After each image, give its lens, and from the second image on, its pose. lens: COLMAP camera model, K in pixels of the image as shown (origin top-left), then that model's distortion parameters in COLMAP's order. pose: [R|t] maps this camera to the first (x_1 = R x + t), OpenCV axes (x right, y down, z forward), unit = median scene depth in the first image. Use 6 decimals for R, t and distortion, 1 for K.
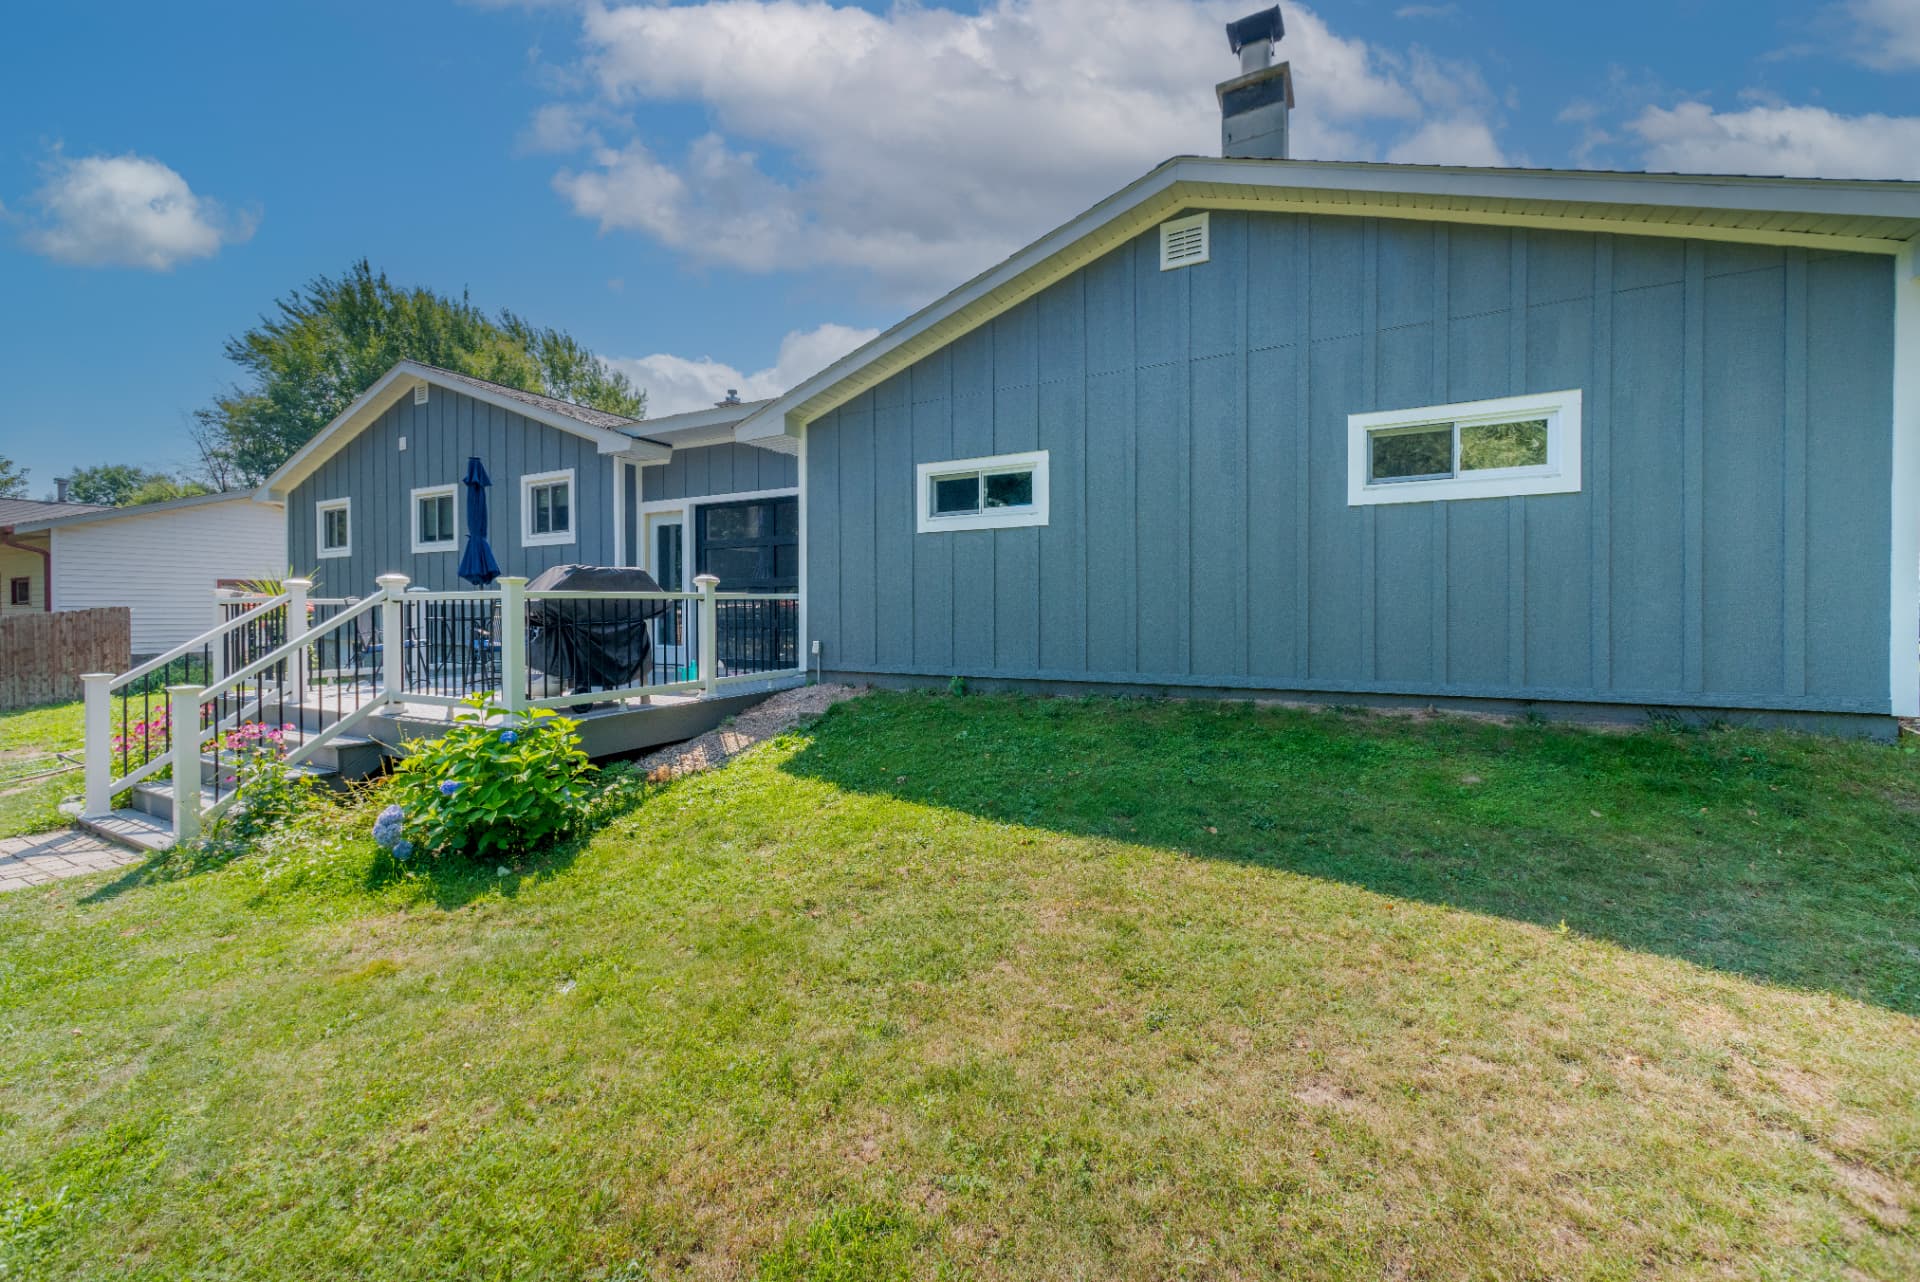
lens RADIAL K [[767.3, 0, 953.1], [0, 767.3, 621.7], [0, 0, 1]] dist [0.004019, 0.000425]
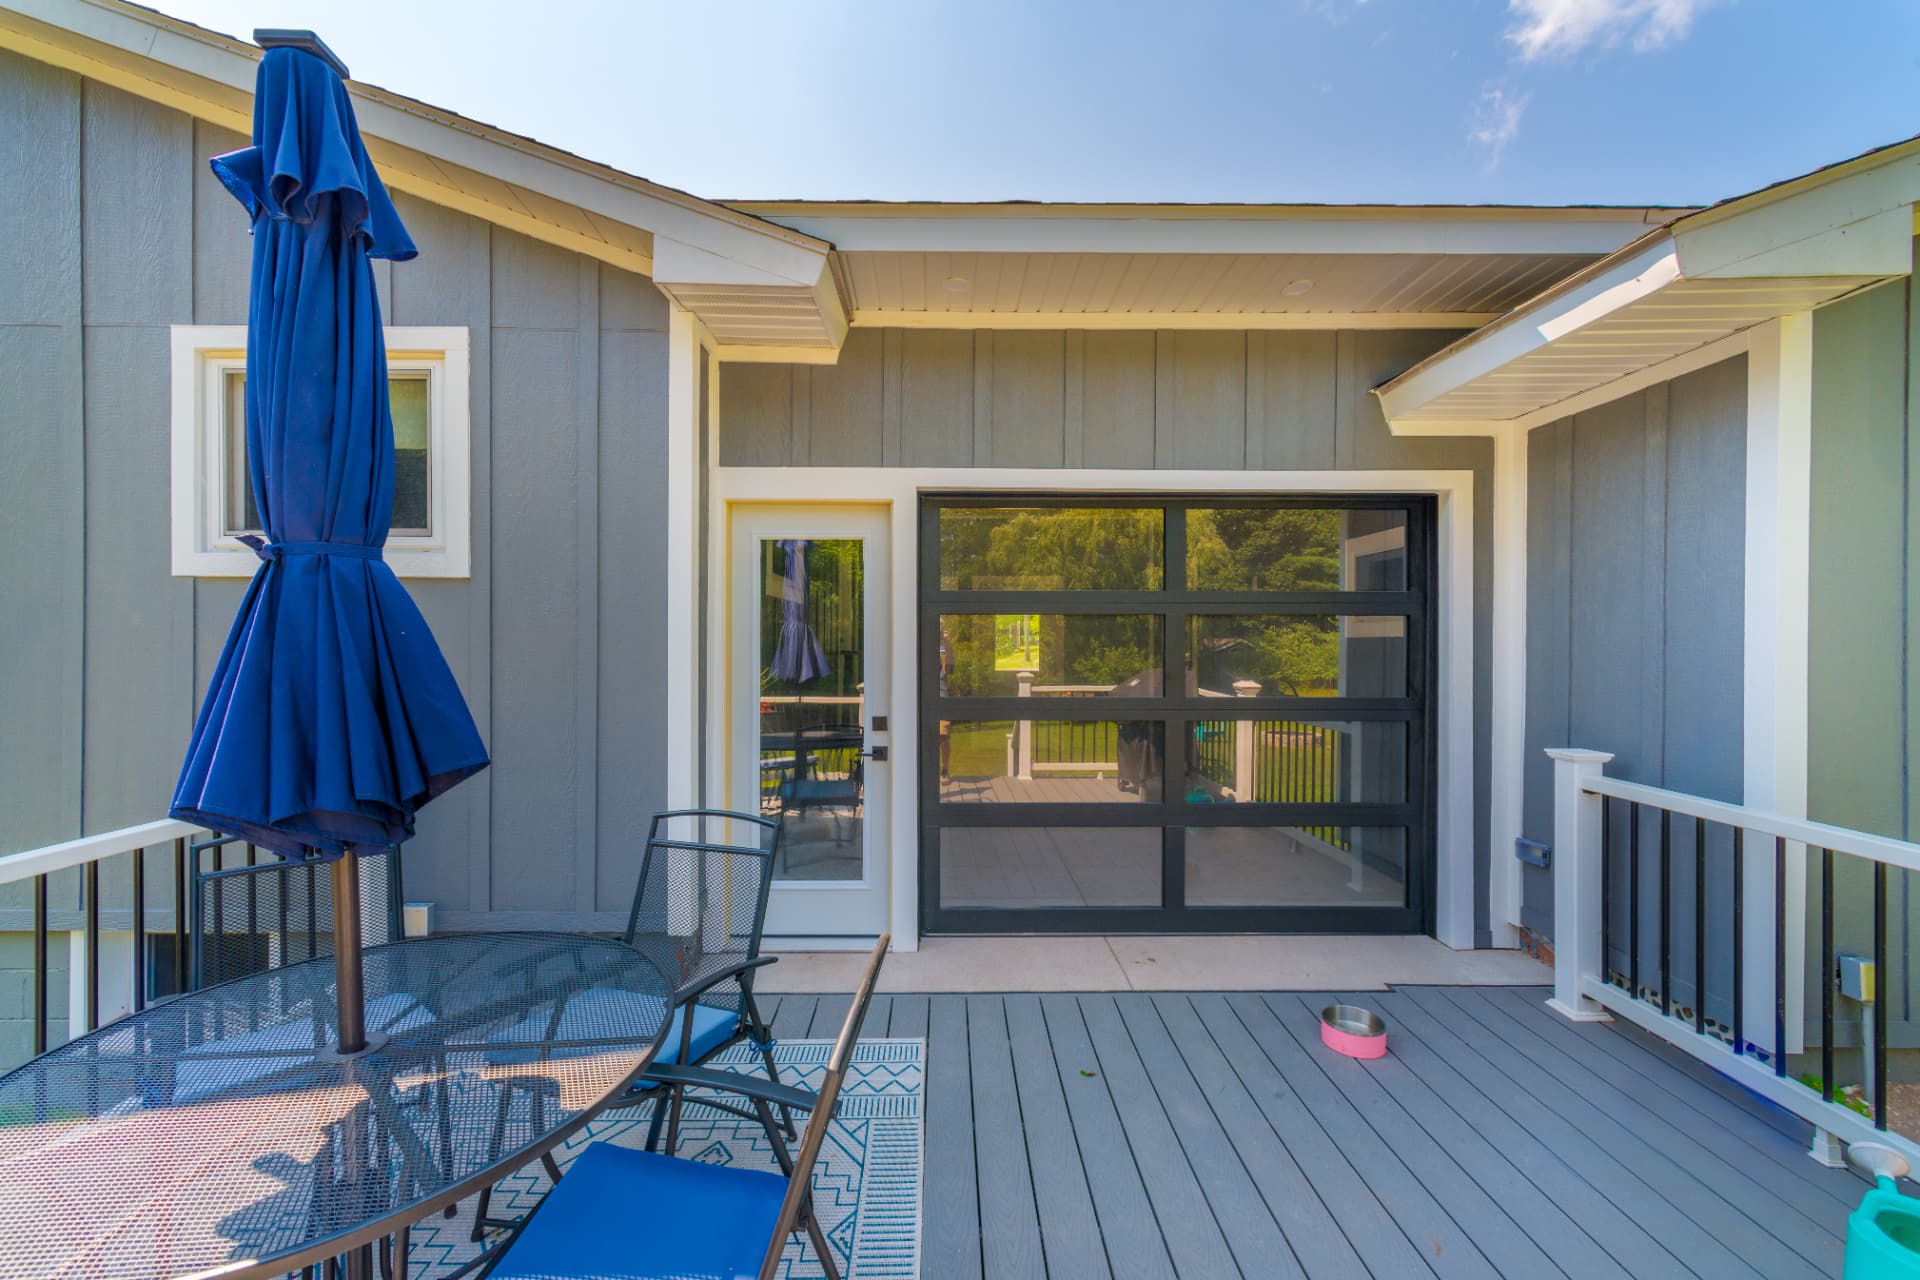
lens RADIAL K [[772.4, 0, 942.9], [0, 772.4, 646.4], [0, 0, 1]] dist [0.002096, 0.003895]
pose [[0.880496, 0.001262, 0.474051, -0.707453], [0.000964, 0.999990, -0.004452, -0.109523], [-0.474052, 0.004377, 0.880486, 0.964828]]
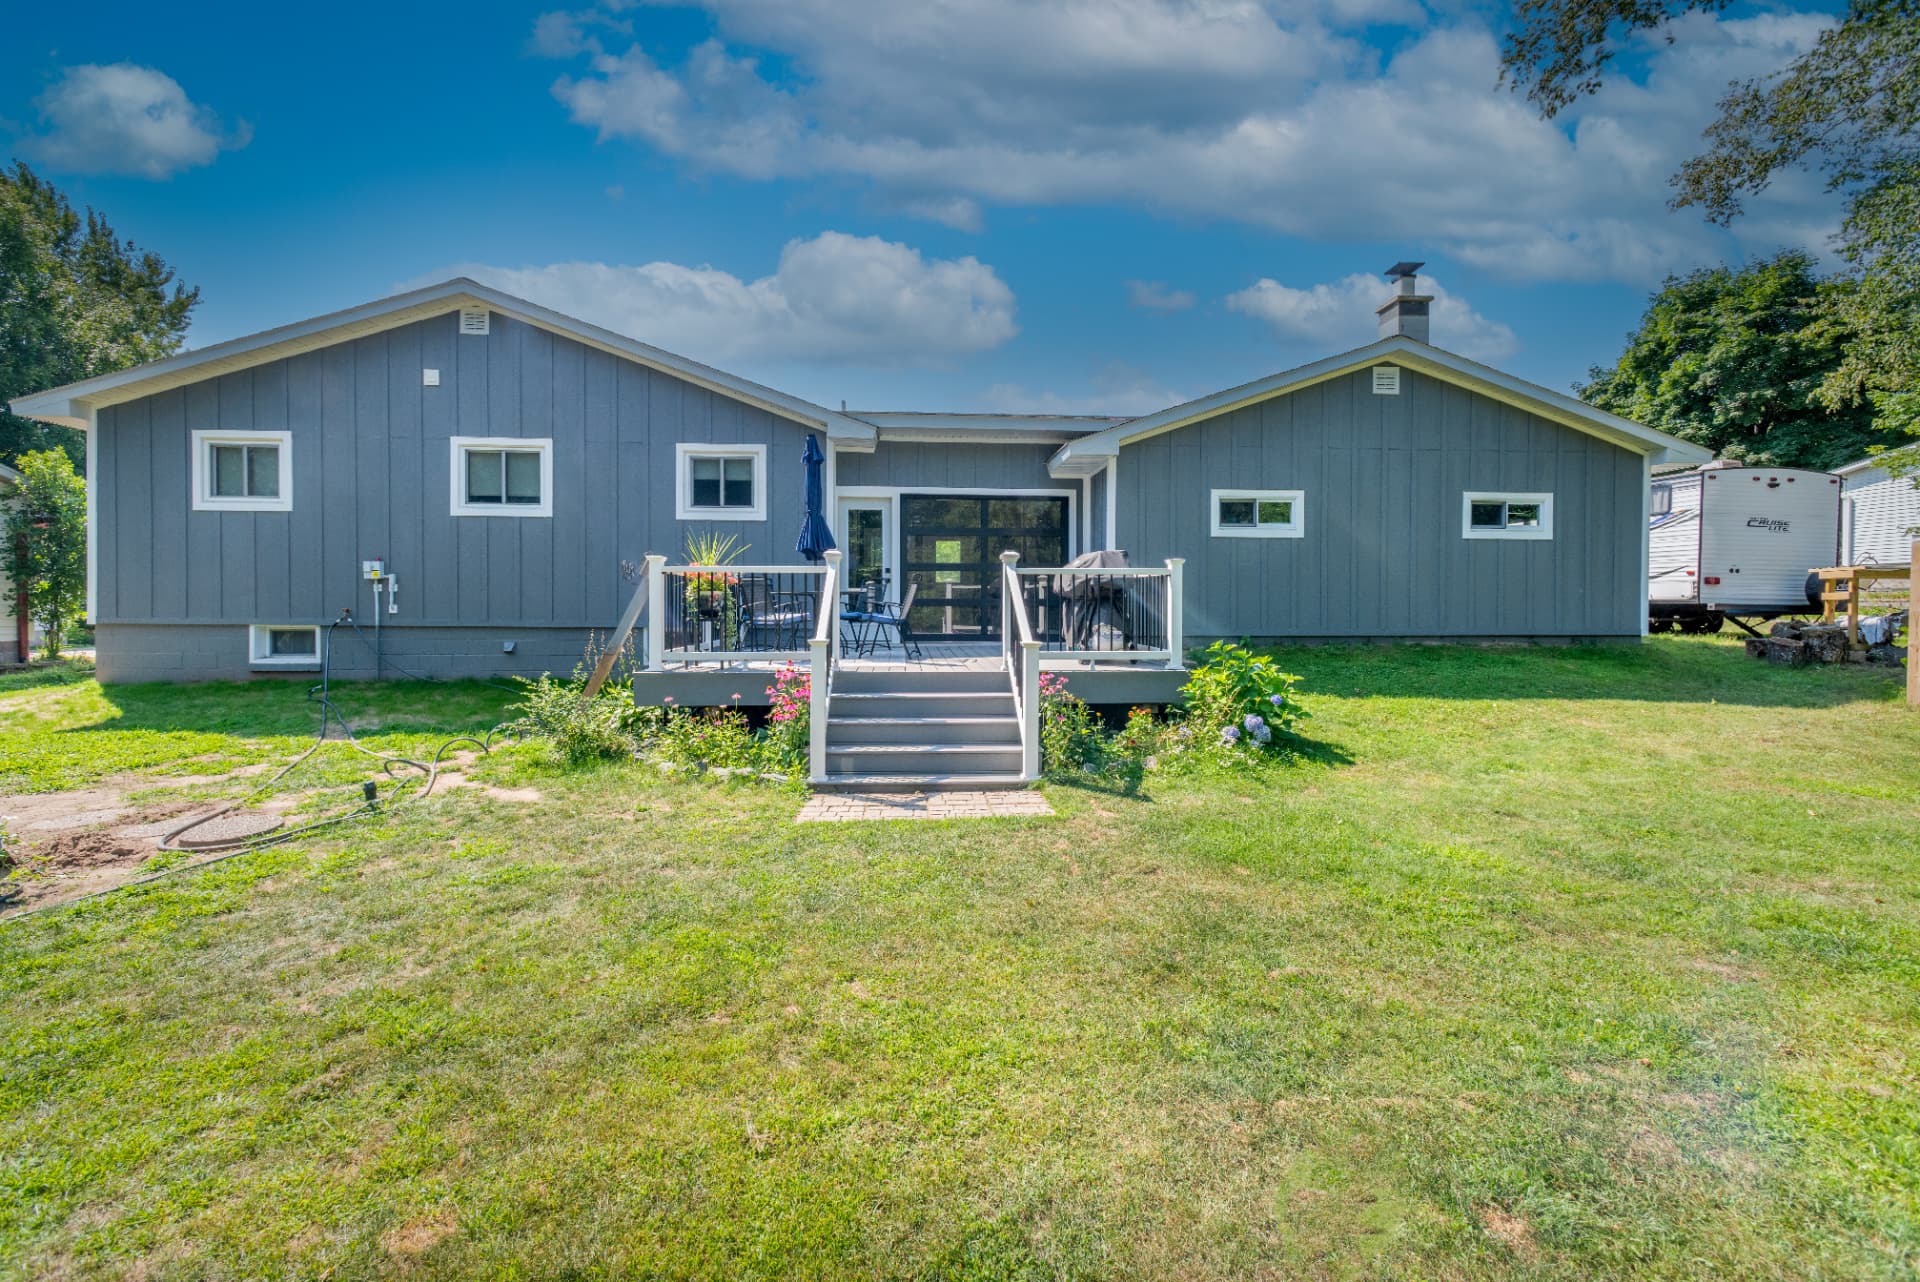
lens RADIAL K [[774.5, 0, 959.2], [0, 774.5, 624.4], [0, 0, 1]] dist [0.000842, 0.000388]
pose [[0.839919, -0.002995, 0.542704, -1.231647], [0.001820, 0.999995, 0.002701, 0.044137], [-0.542709, -0.001281, 0.839920, 0.041255]]
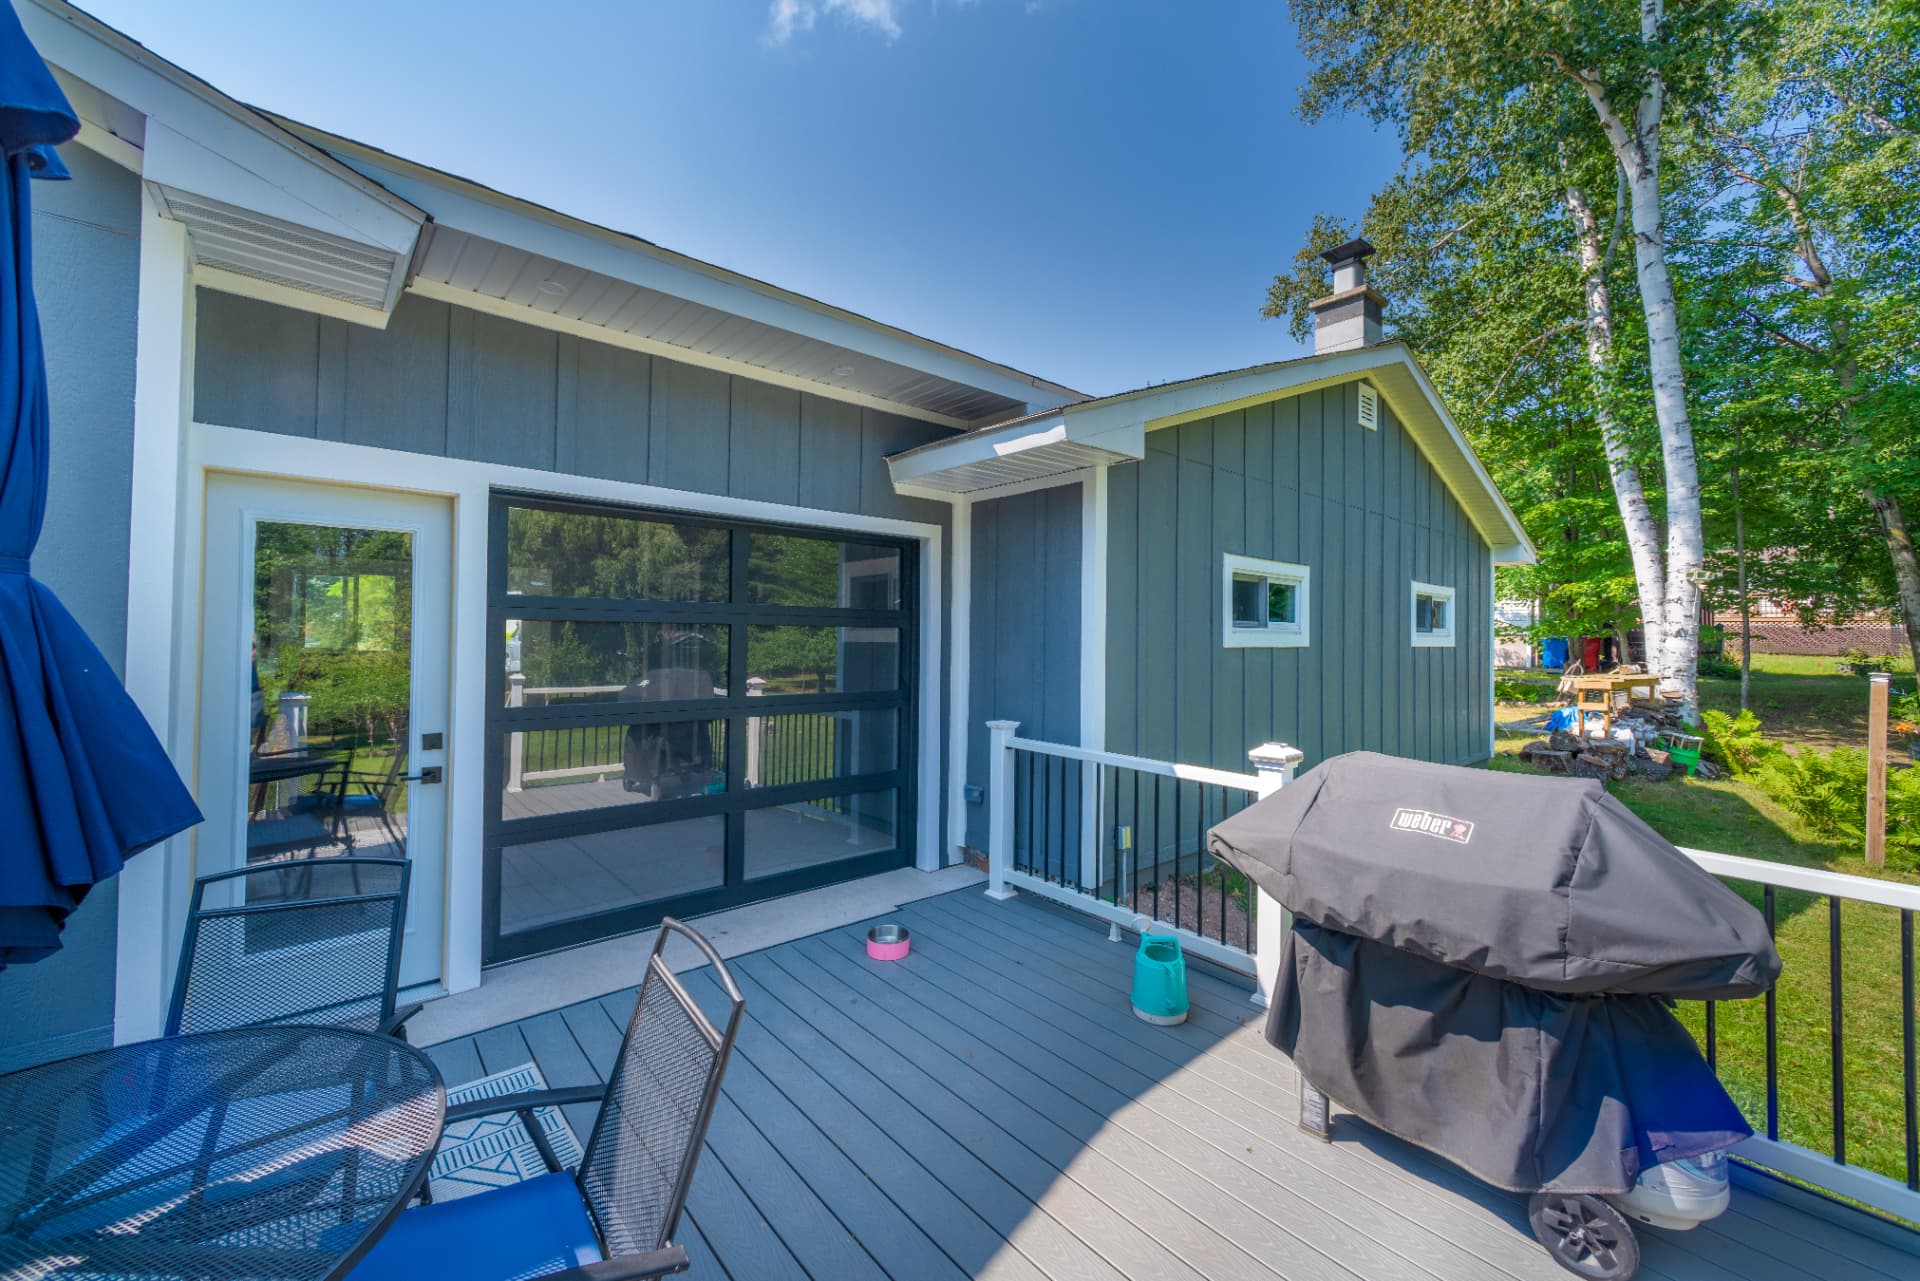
lens RADIAL K [[774.5, 0, 959.2], [0, 774.5, 623.9], [0, 0, 1]] dist [0.000842, 0.000388]
pose [[0.346271, 0.023200, 0.937848, -0.825396], [-0.002535, 0.999714, -0.023795, -0.120140], [-0.938131, 0.005862, 0.346231, 0.985814]]
